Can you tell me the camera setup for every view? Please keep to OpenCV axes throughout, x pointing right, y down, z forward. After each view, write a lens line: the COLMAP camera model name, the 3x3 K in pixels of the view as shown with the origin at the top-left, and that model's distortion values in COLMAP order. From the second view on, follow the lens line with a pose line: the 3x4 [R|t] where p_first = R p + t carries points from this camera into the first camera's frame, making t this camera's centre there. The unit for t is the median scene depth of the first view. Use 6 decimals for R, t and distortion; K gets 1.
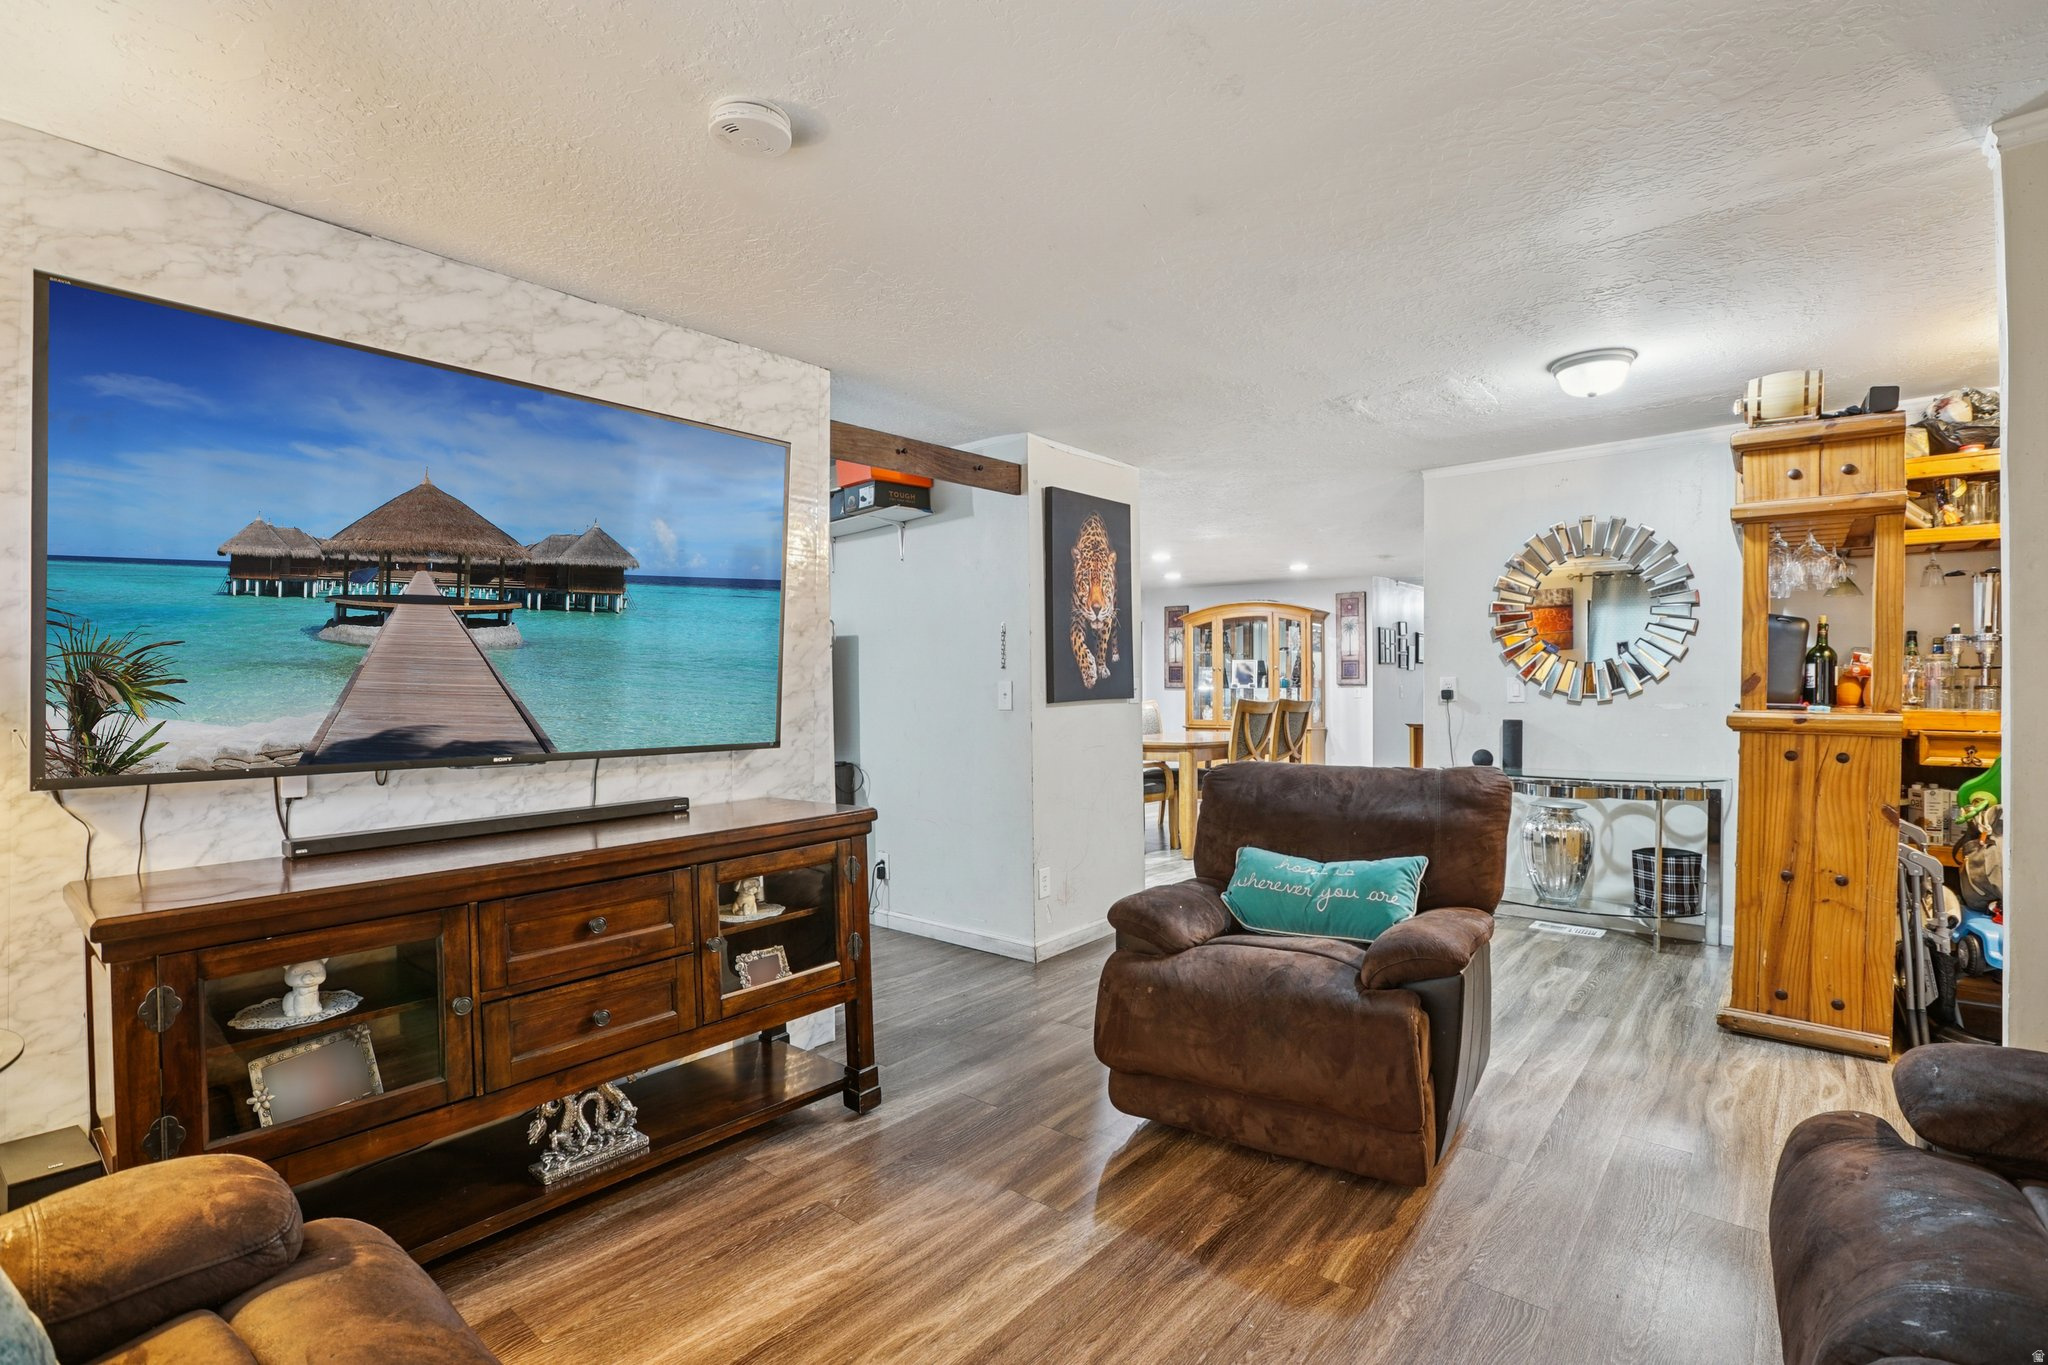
lens RADIAL K [[956.8, 0, 1031.5], [0, 956.8, 690.8], [0, 0, 1]] dist [-0.034256, 0.007516]
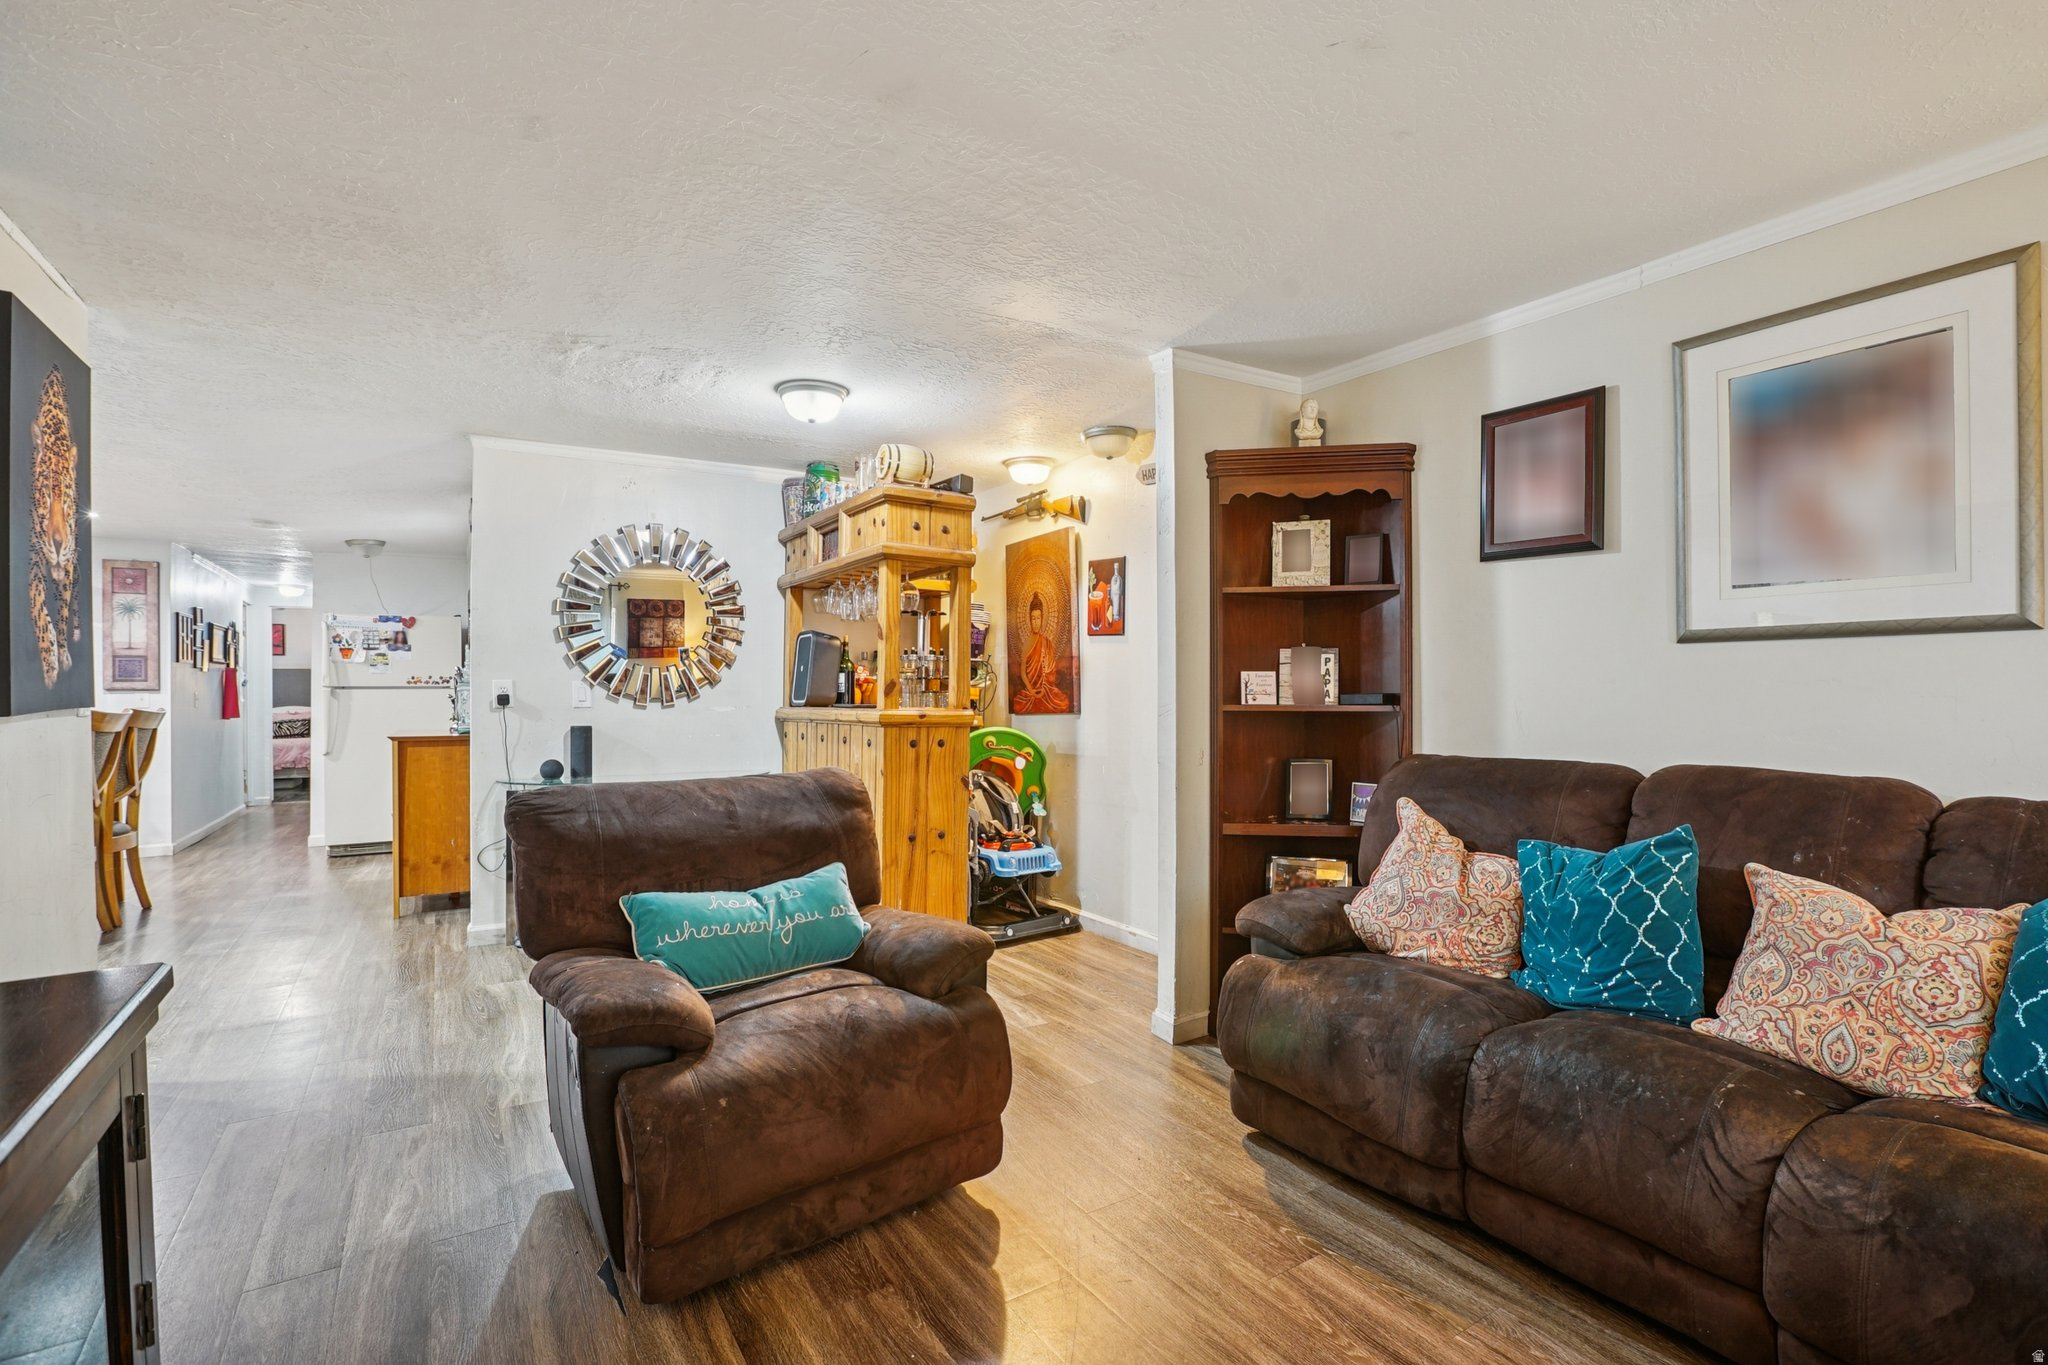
lens RADIAL K [[956.8, 0, 1042.4], [0, 956.8, 694.2], [0, 0, 1]] dist [-0.034256, 0.007516]
pose [[0.292908, 0.002133, 0.956138, -0.337272], [0.004407, 0.999984, -0.003581, 0.005642], [-0.956130, 0.005262, 0.292894, 0.381481]]
